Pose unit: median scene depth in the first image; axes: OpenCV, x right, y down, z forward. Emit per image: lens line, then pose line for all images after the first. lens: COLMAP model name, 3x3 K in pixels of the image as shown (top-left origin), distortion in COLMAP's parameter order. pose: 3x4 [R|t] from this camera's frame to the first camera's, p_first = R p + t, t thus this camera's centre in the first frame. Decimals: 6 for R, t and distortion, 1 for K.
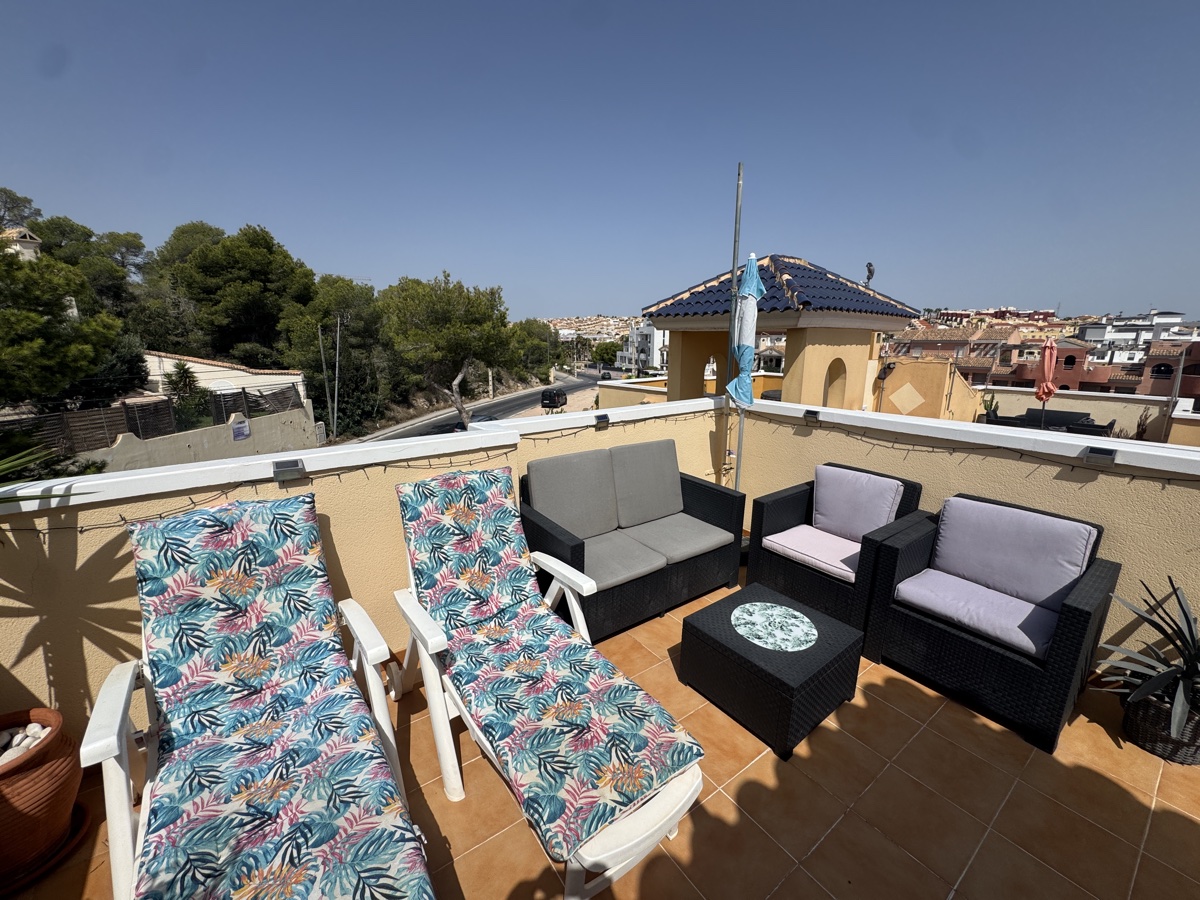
lens RADIAL K [[481.4, 0, 601.6], [0, 481.4, 451.0], [0, 0, 1]] dist [-0.004025, 0.000486]
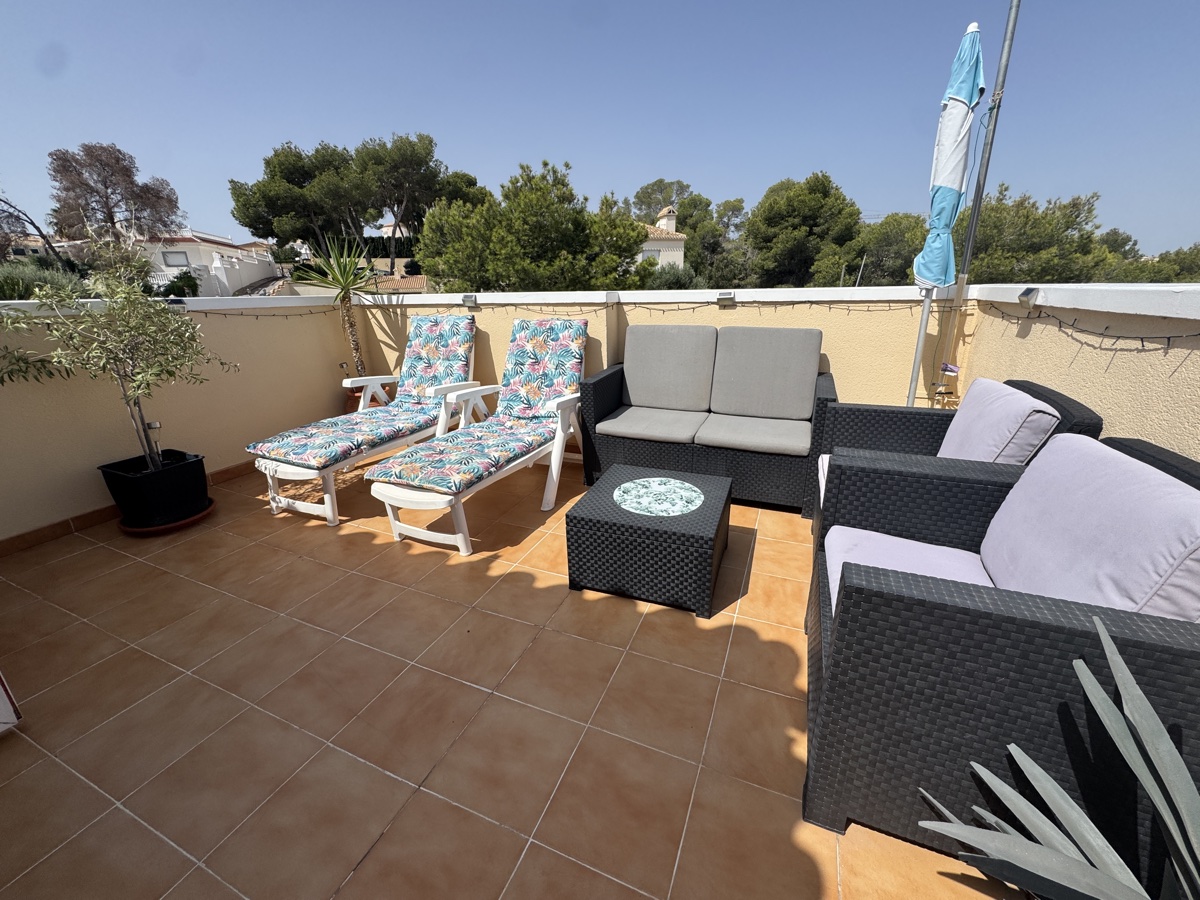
lens RADIAL K [[481.4, 0, 597.3], [0, 481.4, 450.8], [0, 0, 1]] dist [-0.004025, 0.000486]
pose [[0.513785, 0.263921, -0.816315, 0.075298], [-0.179725, 0.963504, 0.198390, 0.008806], [0.838882, 0.044782, 0.542467, 0.029789]]
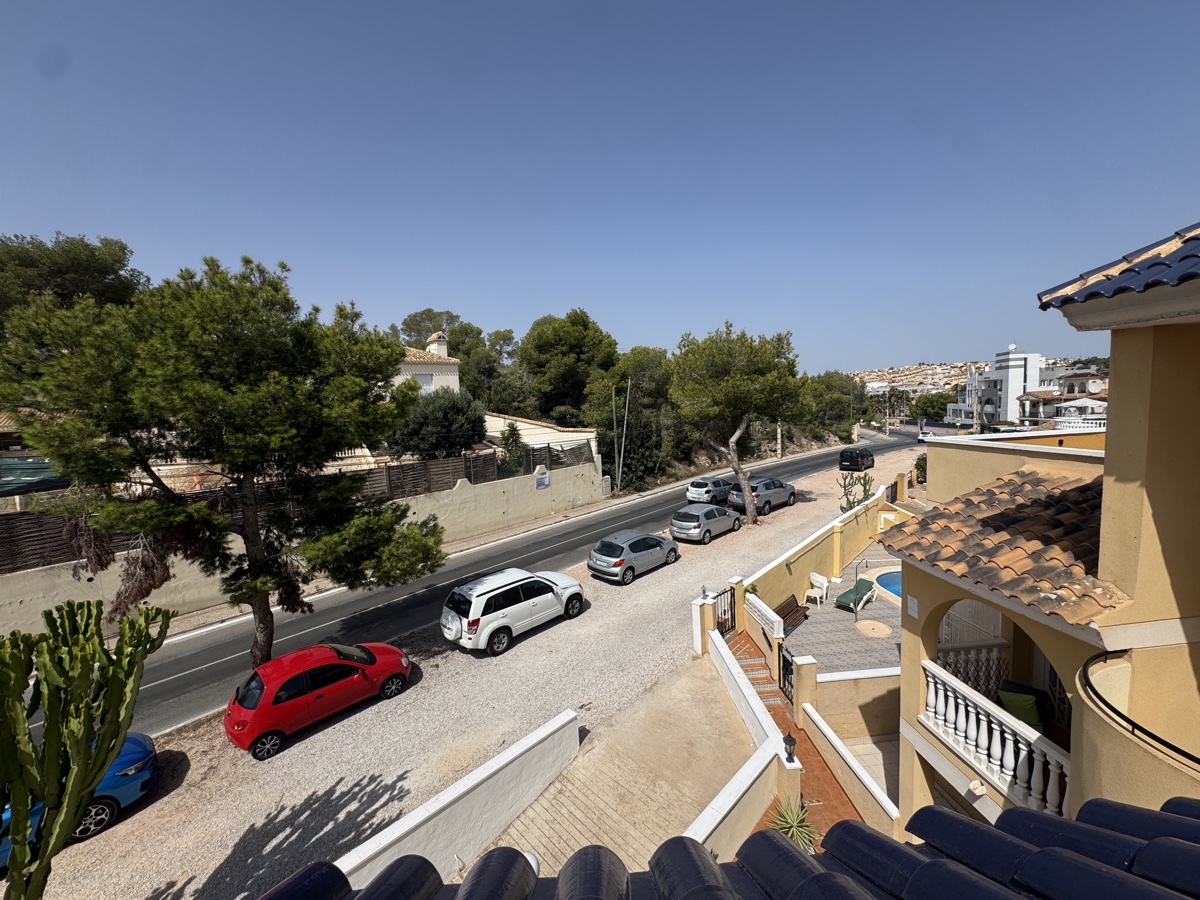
lens RADIAL K [[481.4, 0, 598.9], [0, 481.4, 450.3], [0, 0, 1]] dist [-0.004025, 0.000486]
pose [[0.828936, 0.016131, -0.559111, -0.004922], [-0.084060, 0.991824, -0.096012, -0.012591], [0.552992, 0.126587, 0.823514, 0.103138]]
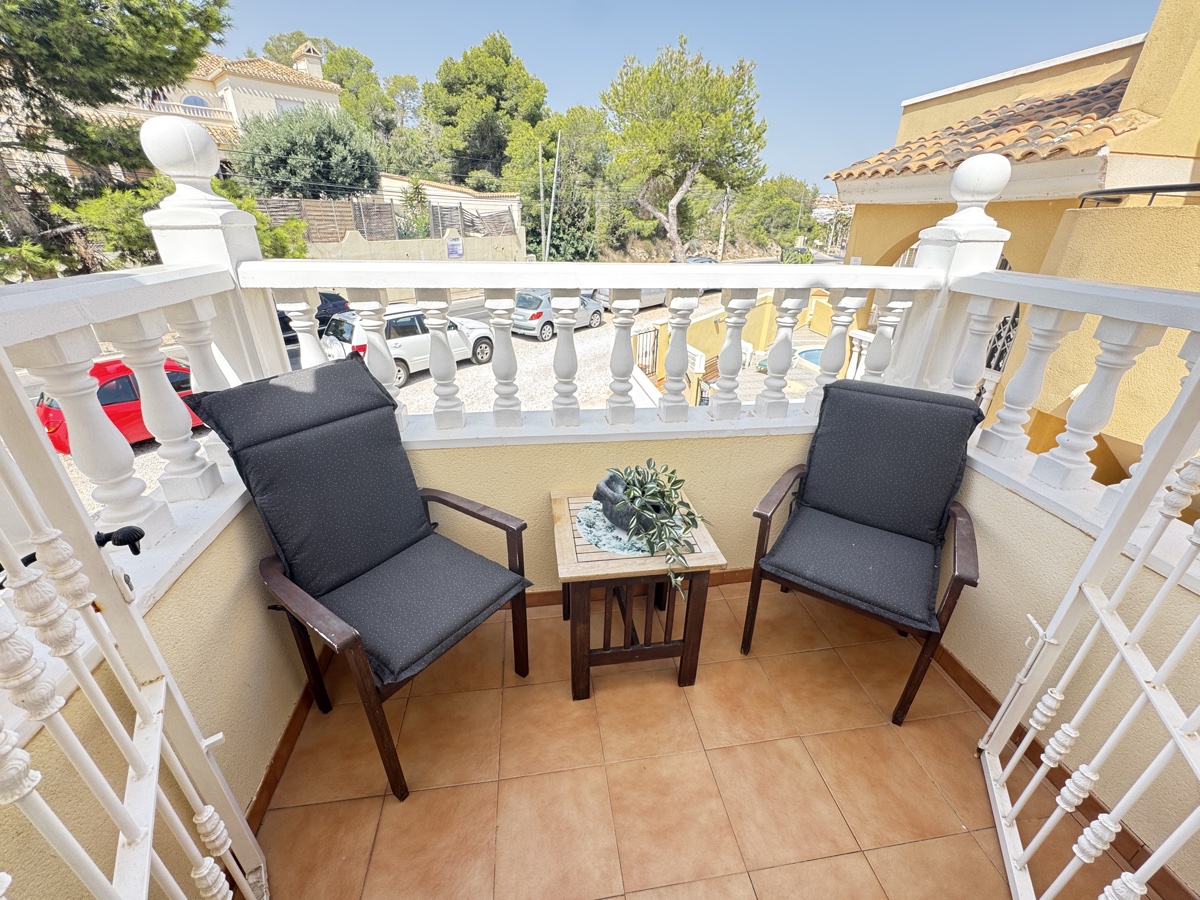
lens RADIAL K [[481.4, 0, 598.4], [0, 481.4, 453.6], [0, 0, 1]] dist [-0.004025, 0.000486]
pose [[0.891498, 0.210473, -0.401163, -0.006299], [-0.119103, 0.963264, 0.240702, 0.071732], [0.437087, -0.166805, 0.883816, 0.153121]]
